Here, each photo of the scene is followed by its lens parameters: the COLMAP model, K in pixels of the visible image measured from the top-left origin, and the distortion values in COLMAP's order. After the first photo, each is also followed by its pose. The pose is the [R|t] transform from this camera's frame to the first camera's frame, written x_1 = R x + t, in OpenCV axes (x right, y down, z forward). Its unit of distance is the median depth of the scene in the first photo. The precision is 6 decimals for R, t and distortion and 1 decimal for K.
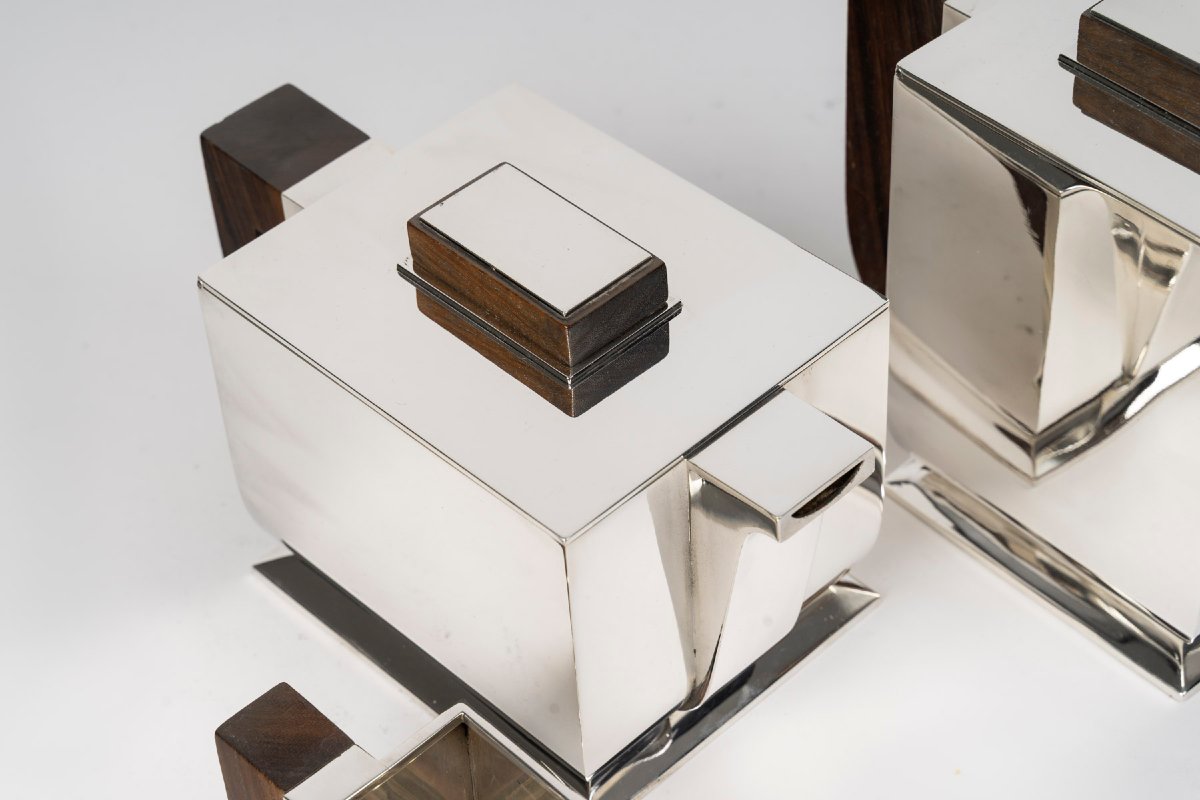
lens RADIAL K [[2680.0, 0, 601.1], [0, 2680.0, 401.2], [0, 0, 1]] dist [0.011359, 0.000000]
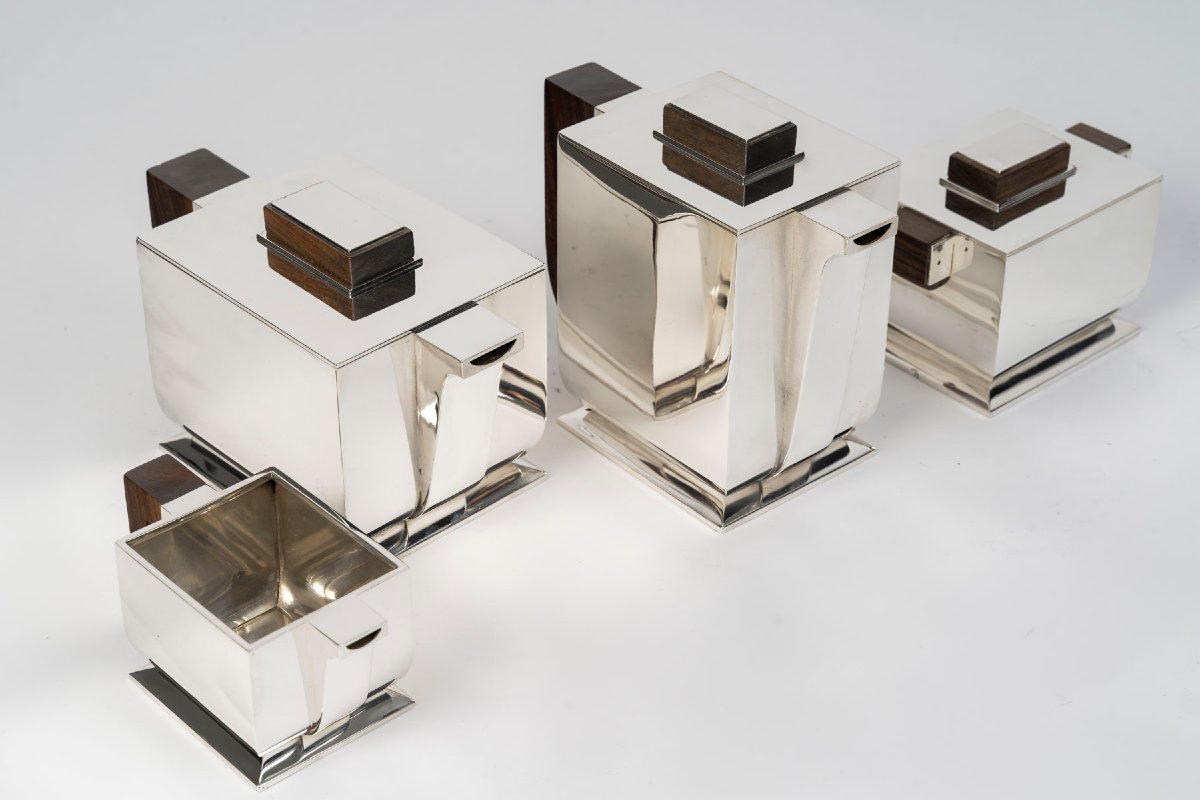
lens RADIAL K [[2490.6, 0, 602.3], [0, 2490.6, 402.0], [0, 0, 1]] dist [0.075165, 0.000000]
pose [[0.998571, 0.051545, 0.014130, 0.124633], [-0.048425, 0.984440, -0.168917, 0.309328], [-0.022617, 0.167991, 0.985529, -0.532445]]
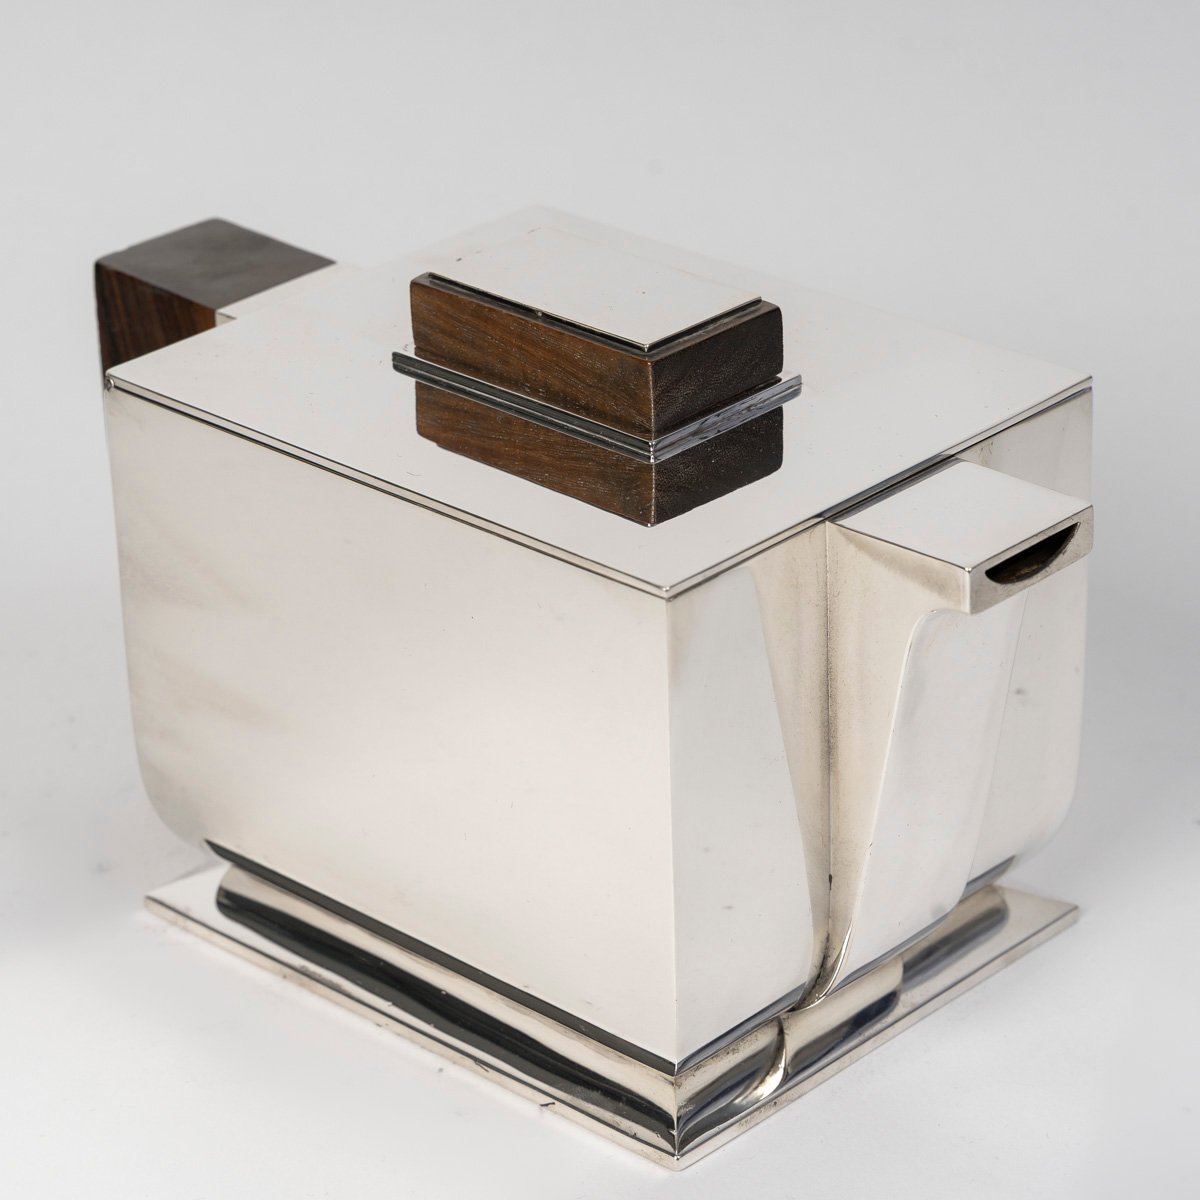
lens RADIAL K [[4082.9, 0, 600.4], [0, 4082.9, 597.8], [0, 0, 1]] dist [-0.114904, 0.000000]
pose [[0.998457, 0.003684, 0.055411, -0.081696], [0.013994, 0.948908, -0.315242, 0.354592], [-0.053741, 0.315531, 0.947392, -0.001328]]
